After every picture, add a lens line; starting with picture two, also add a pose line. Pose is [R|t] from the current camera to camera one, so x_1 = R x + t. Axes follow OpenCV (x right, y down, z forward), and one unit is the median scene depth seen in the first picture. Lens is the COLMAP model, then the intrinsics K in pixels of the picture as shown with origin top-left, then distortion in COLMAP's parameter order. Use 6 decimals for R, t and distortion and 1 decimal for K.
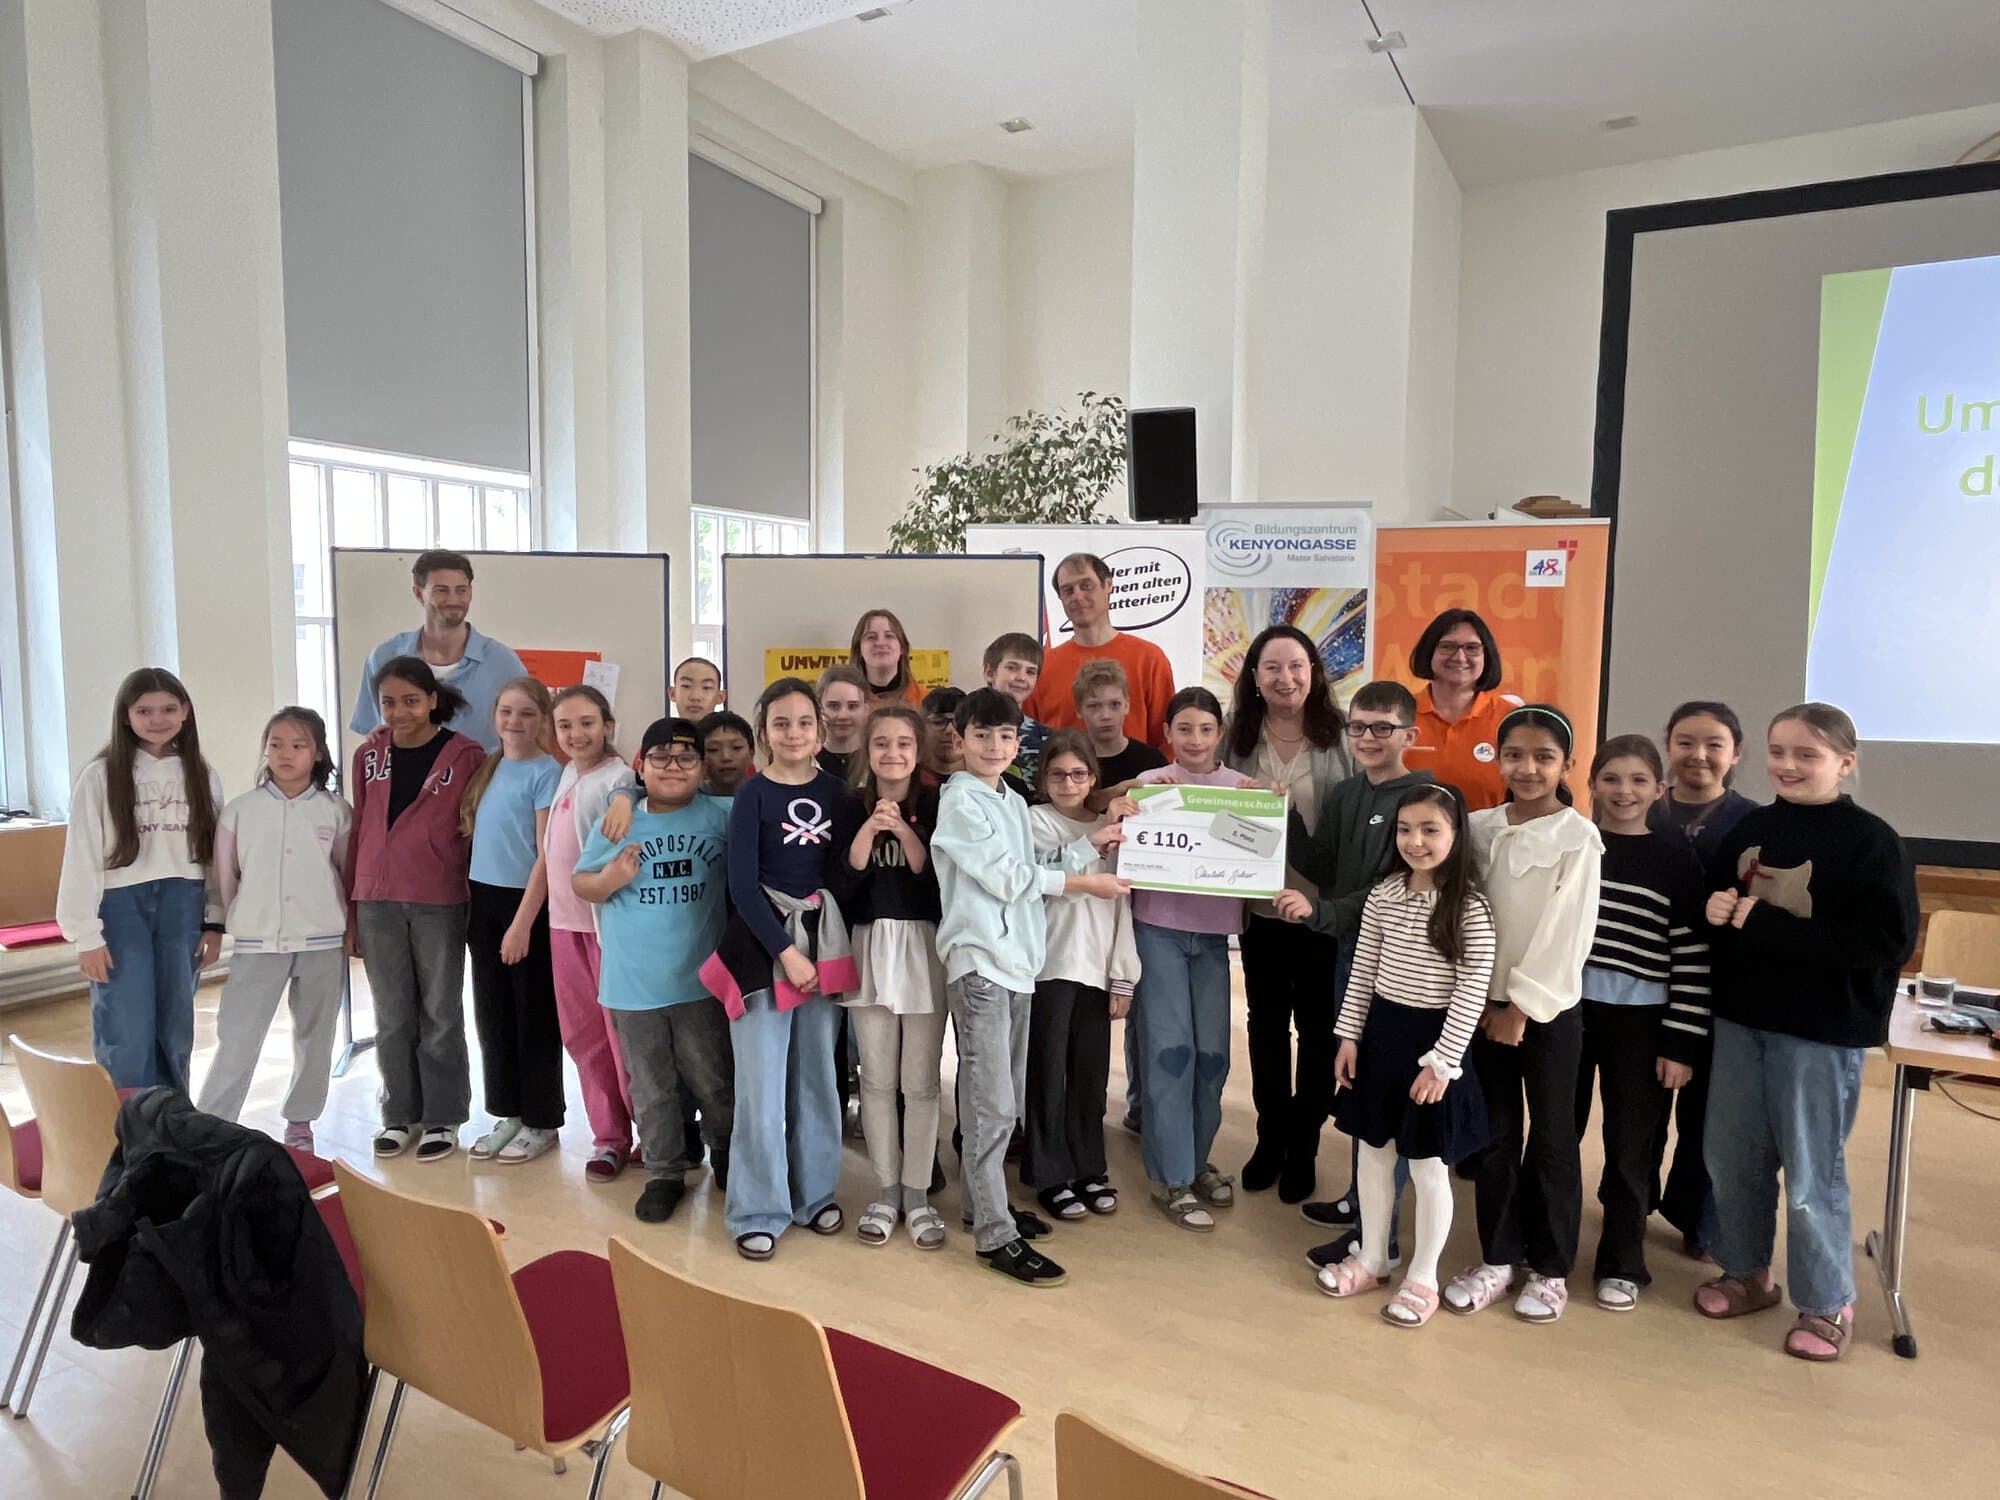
lens RADIAL K [[1178.7, 0, 969.5], [0, 1178.7, 748.9], [0, 0, 1]] dist [-0.003602, 0.002422]
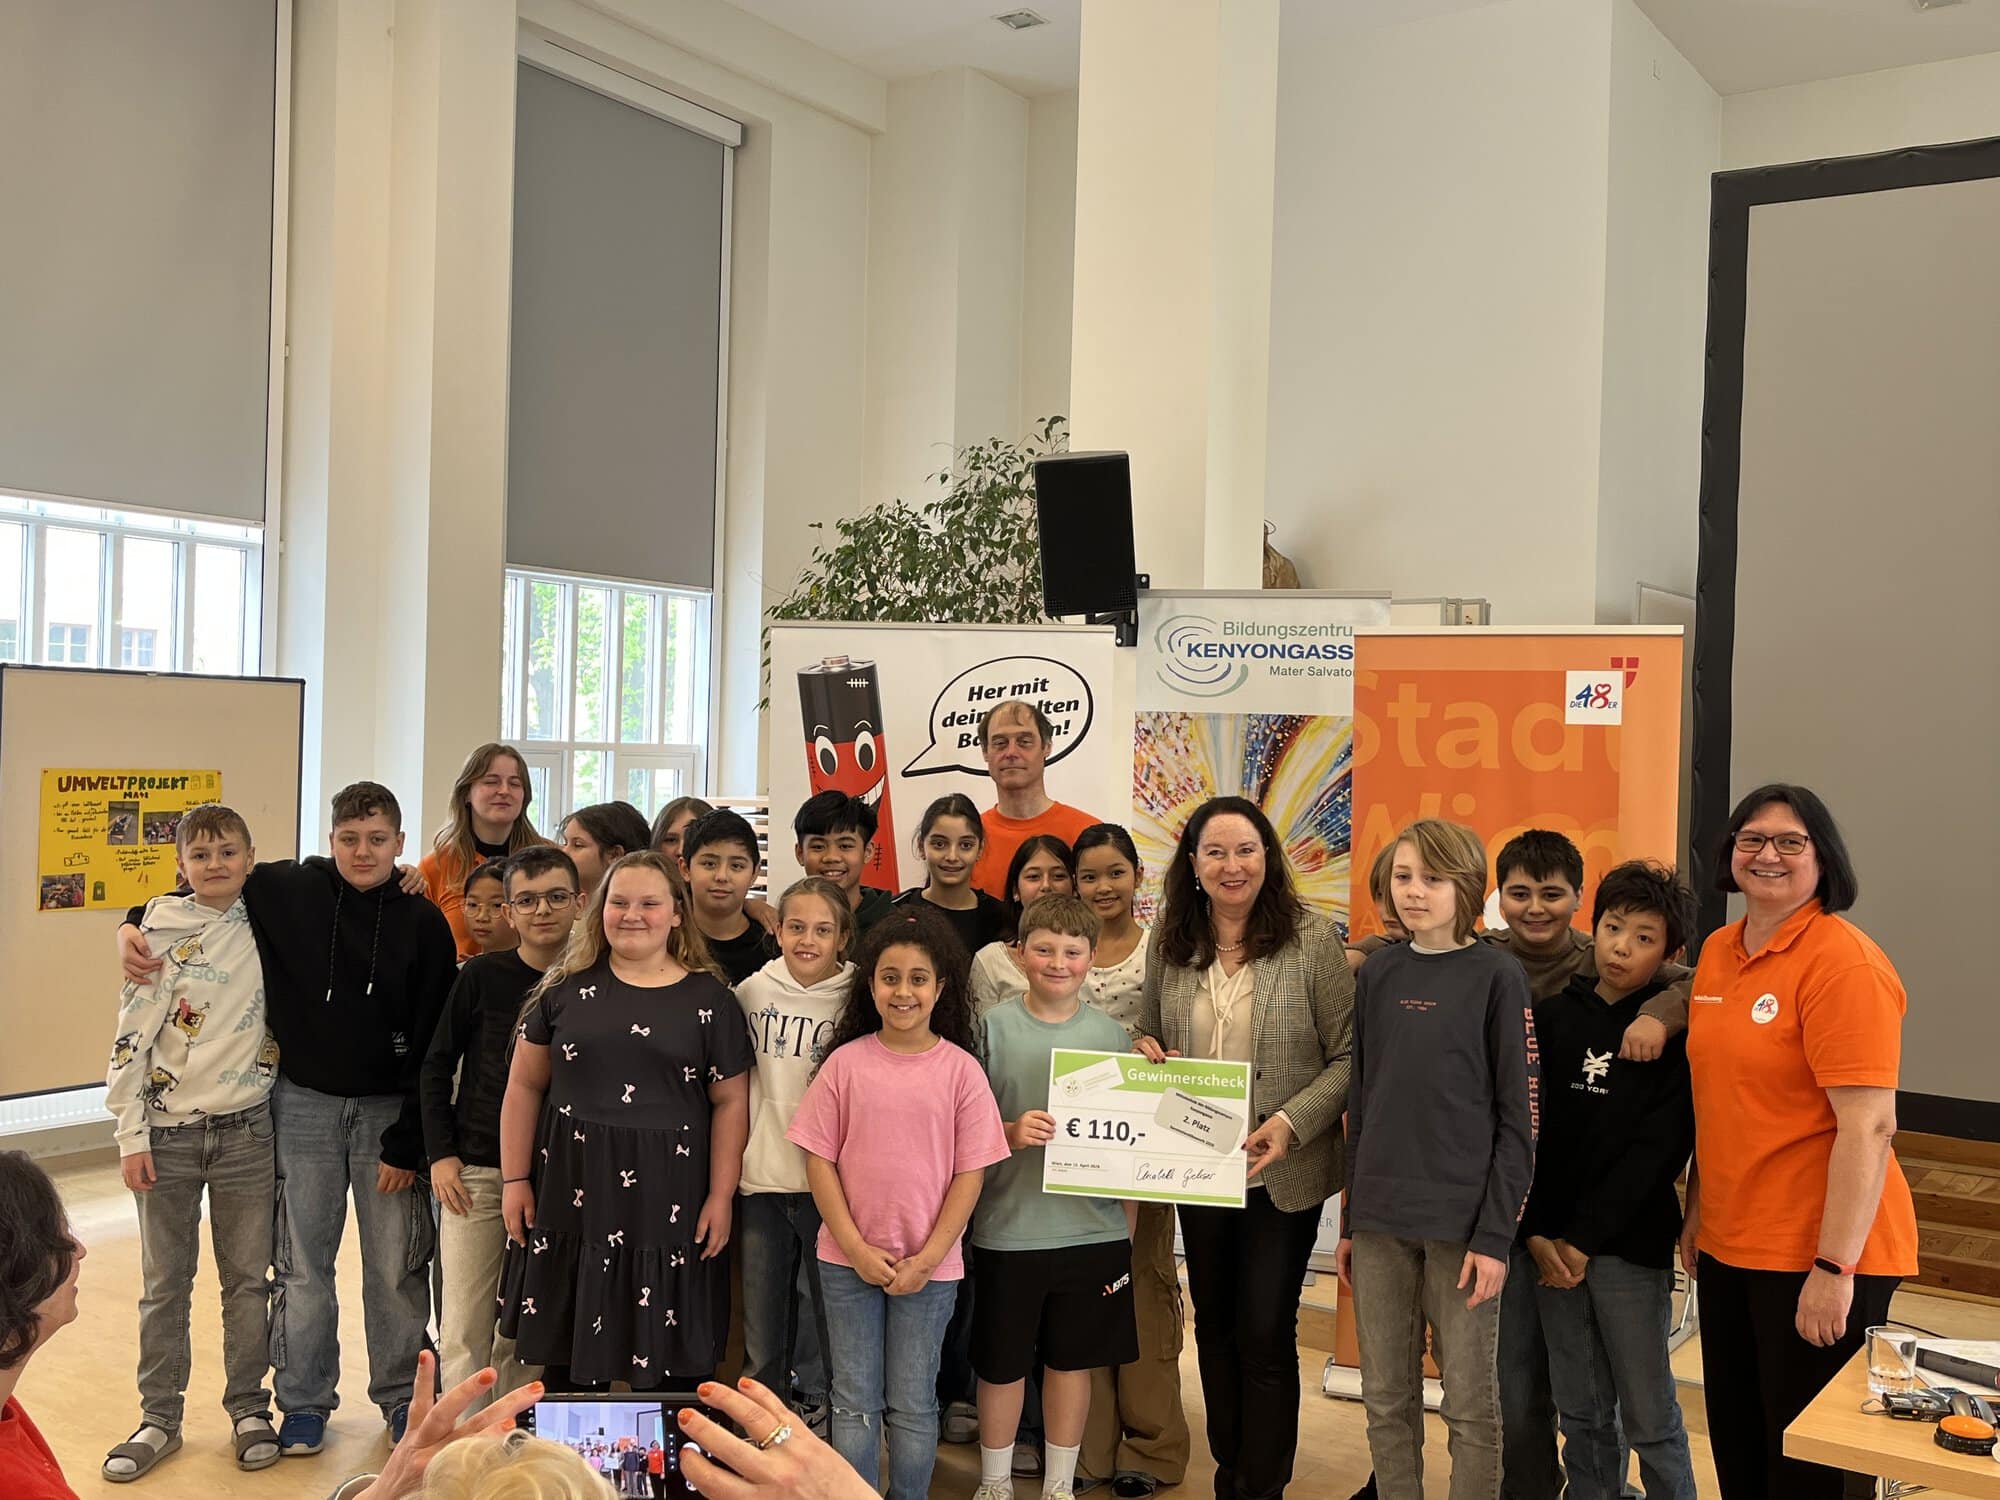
lens RADIAL K [[1891.0, 0, 991.8], [0, 1891.0, 751.6], [0, 0, 1]] dist [0.054532, 0.000000]
pose [[0.996455, 0.017396, -0.082306, 0.193629], [-0.024902, 0.995533, -0.091068, -0.012393], [0.080354, 0.092795, 0.992438, -0.084862]]
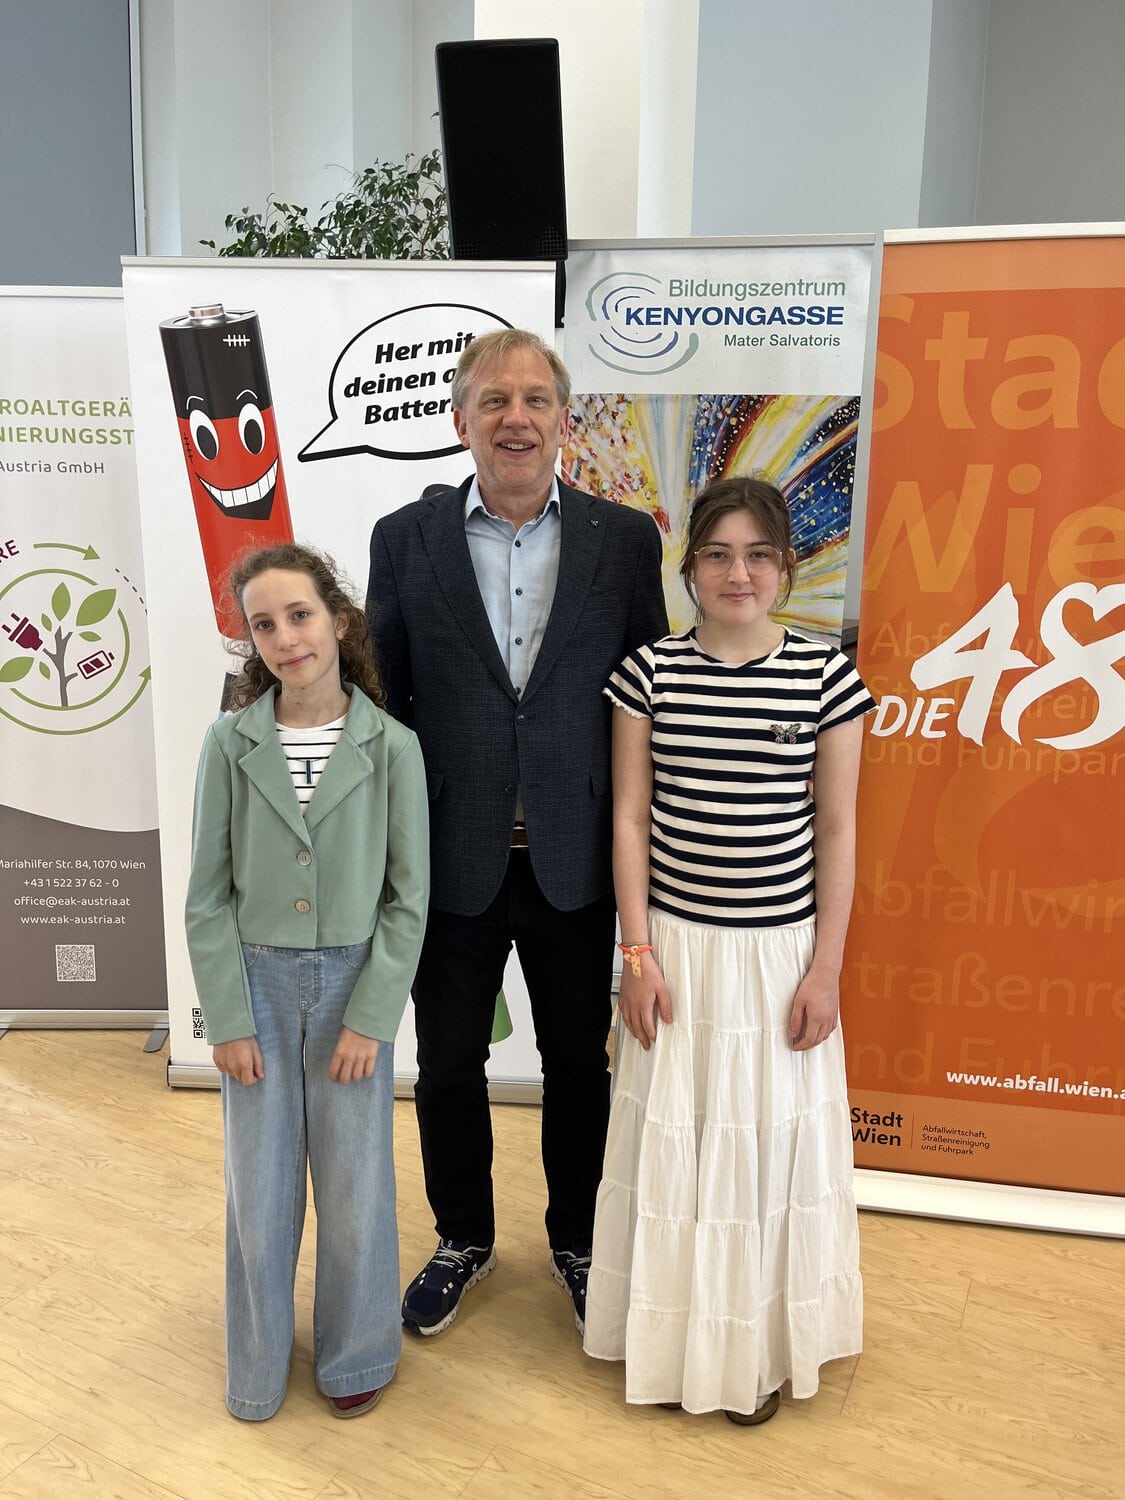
lens RADIAL K [[1081.4, 0, 559.3], [0, 1081.4, 749.5], [0, 0, 1]] dist [0.041425, -0.033913]
pose [[0.997909, 0.000562, 0.064635, 0.150529], [-0.006754, 0.995395, 0.095622, -0.014403], [-0.064283, -0.095859, 0.993317, 0.446189]]
